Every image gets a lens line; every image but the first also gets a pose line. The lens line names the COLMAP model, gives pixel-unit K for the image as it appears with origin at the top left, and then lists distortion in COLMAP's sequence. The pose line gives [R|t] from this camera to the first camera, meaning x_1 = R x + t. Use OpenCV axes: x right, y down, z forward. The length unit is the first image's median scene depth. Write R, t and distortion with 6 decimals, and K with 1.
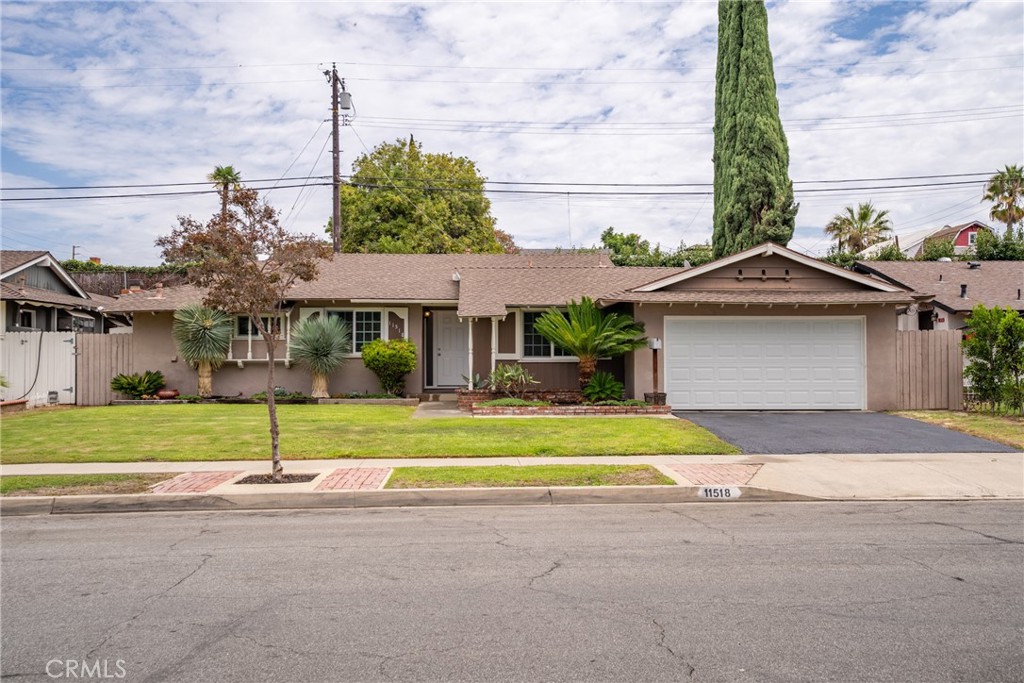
lens RADIAL K [[985.3, 0, 488.5], [0, 985.3, 329.4], [0, 0, 1]] dist [0.057801, 0.000000]
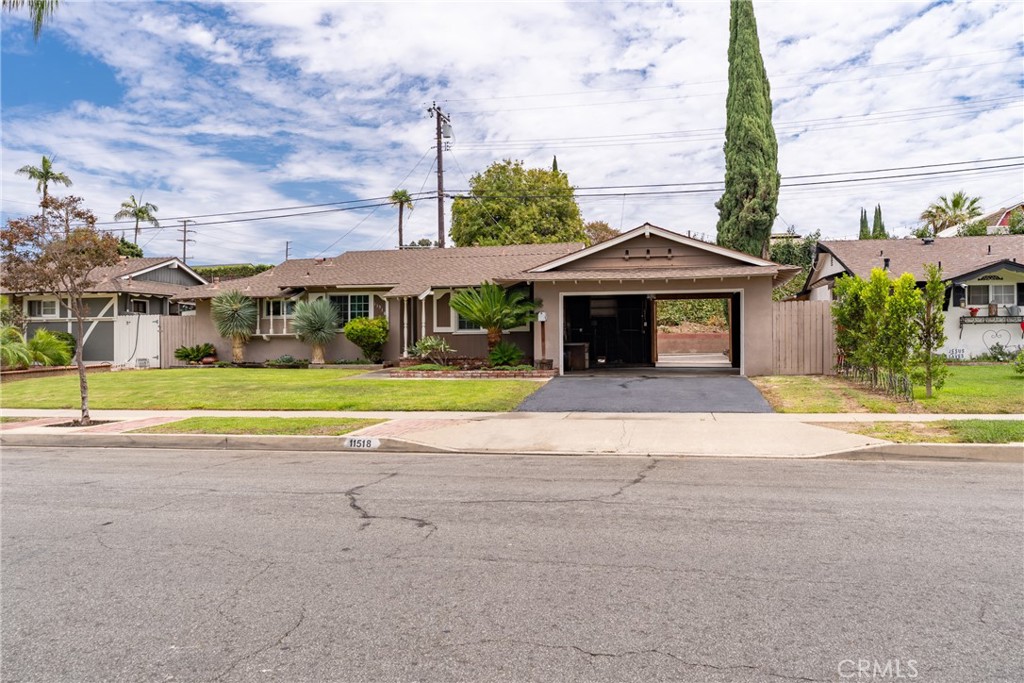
lens RADIAL K [[777.4, 0, 501.0], [0, 777.4, 334.6], [0, 0, 1]] dist [-0.001676, 0.000537]
pose [[0.966859, -0.008149, -0.255181, 0.313597], [0.014567, 0.999623, 0.023268, 0.011951], [0.254895, -0.026214, 0.966613, 0.097768]]
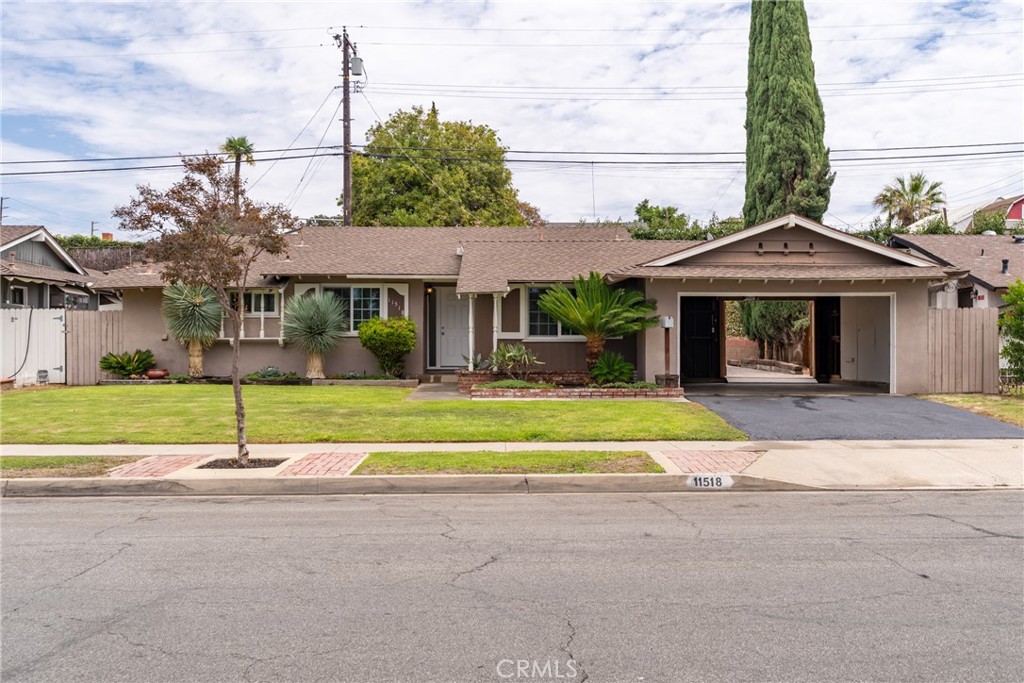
lens RADIAL K [[1036.8, 0, 483.8], [0, 1036.8, 328.4], [0, 0, 1]] dist [0.003785, 0.000000]
pose [[0.999204, 0.002130, -0.039840, 0.030980], [-0.001372, 0.999817, 0.019057, 0.001795], [0.039873, -0.018988, 0.999024, 0.013241]]
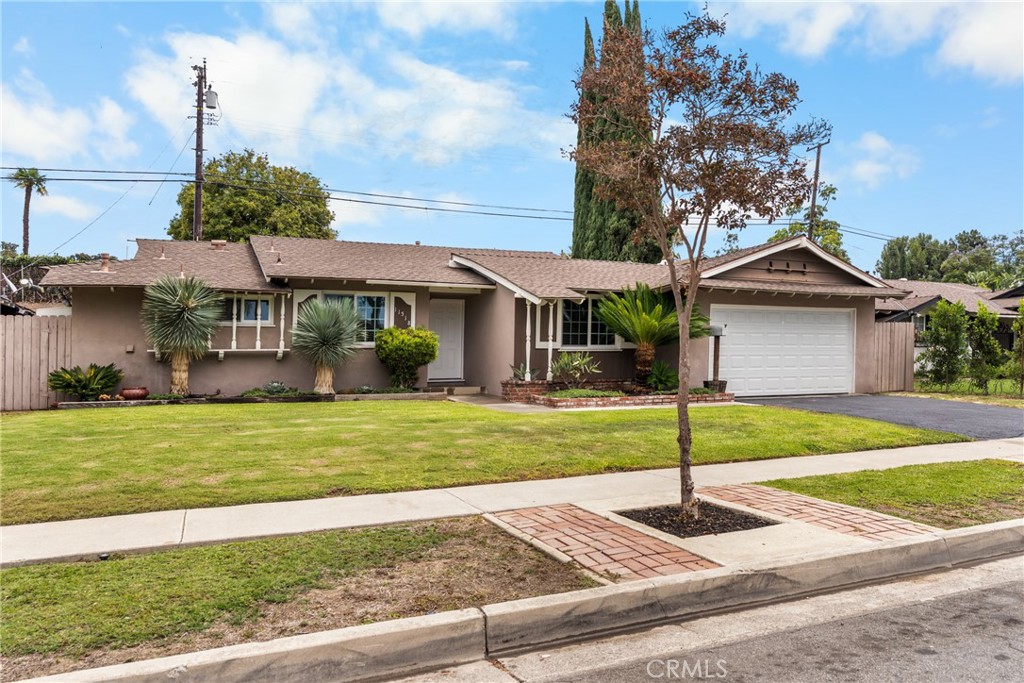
lens RADIAL K [[744.9, 0, 506.4], [0, 744.9, 342.7], [0, 0, 1]] dist [0.005942, 0.006338]
pose [[0.926636, 0.004292, 0.375936, -0.270608], [-0.003718, 0.999991, -0.002252, 0.025643], [-0.375942, 0.000689, 0.926643, 0.345033]]
